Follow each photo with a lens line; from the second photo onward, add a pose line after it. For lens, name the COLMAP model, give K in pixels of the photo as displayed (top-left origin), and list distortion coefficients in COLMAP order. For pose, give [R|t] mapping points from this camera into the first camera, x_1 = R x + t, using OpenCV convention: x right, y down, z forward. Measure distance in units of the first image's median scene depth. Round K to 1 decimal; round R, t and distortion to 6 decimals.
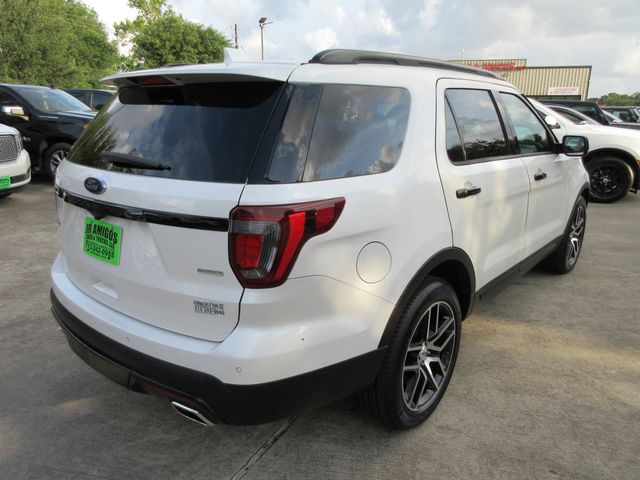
lens RADIAL K [[483.8, 0, 320.0], [0, 483.8, 240.0], [0, 0, 1]] dist [0.007280, 0.000030]
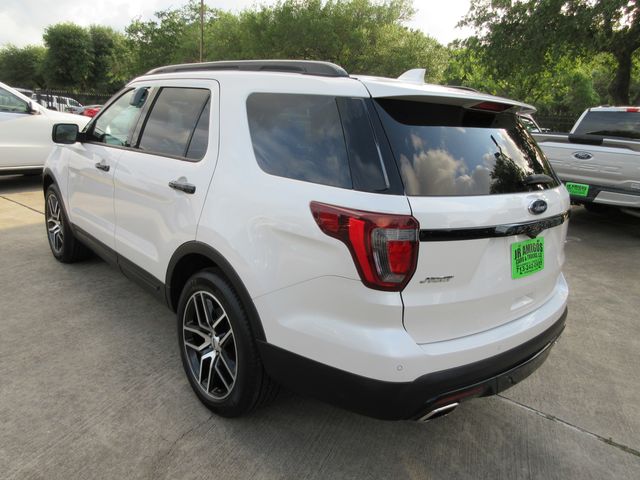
lens RADIAL K [[483.8, 0, 320.0], [0, 483.8, 240.0], [0, 0, 1]] dist [0.007280, 0.000030]
pose [[0.128579, -0.238542, 0.962583, -1.598114], [0.185587, 0.959279, 0.212933, -0.366118], [-0.974179, 0.151264, 0.167614, 1.309969]]
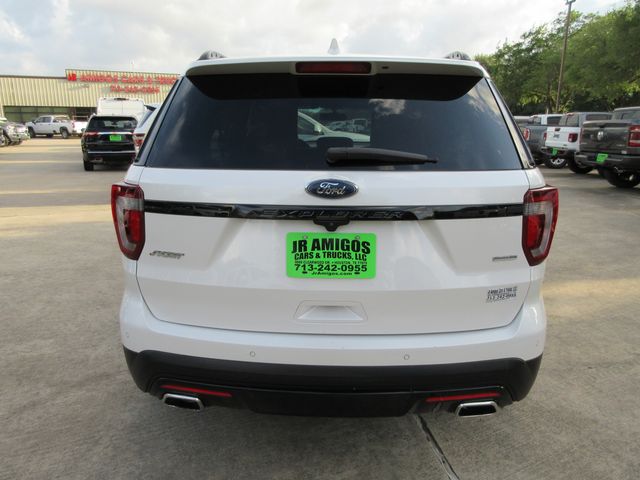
lens RADIAL K [[483.8, 0, 320.0], [0, 483.8, 240.0], [0, 0, 1]] dist [0.007280, 0.000030]
pose [[0.787082, -0.142022, 0.600277, -0.993547], [0.160833, 0.986724, 0.022568, -0.049726], [-0.595512, 0.078781, 0.799474, 0.357044]]
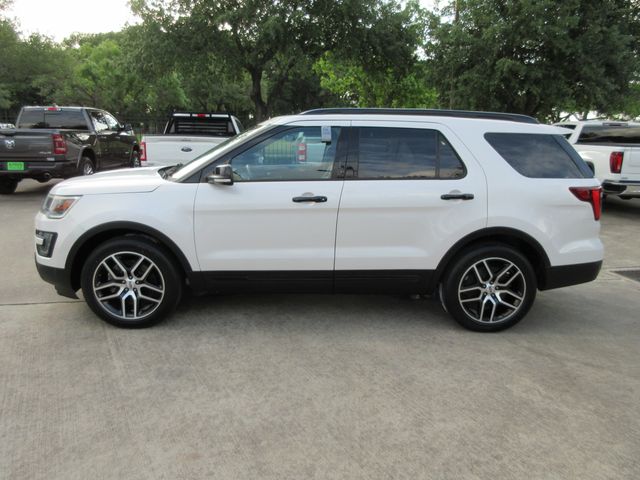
lens RADIAL K [[483.8, 0, 320.0], [0, 483.8, 240.0], [0, 0, 1]] dist [0.007280, 0.000030]
pose [[-0.674479, -0.176036, 0.717000, -1.408439], [0.176485, 0.904560, 0.388103, -0.980584], [-0.716890, 0.388307, -0.579039, 3.422833]]
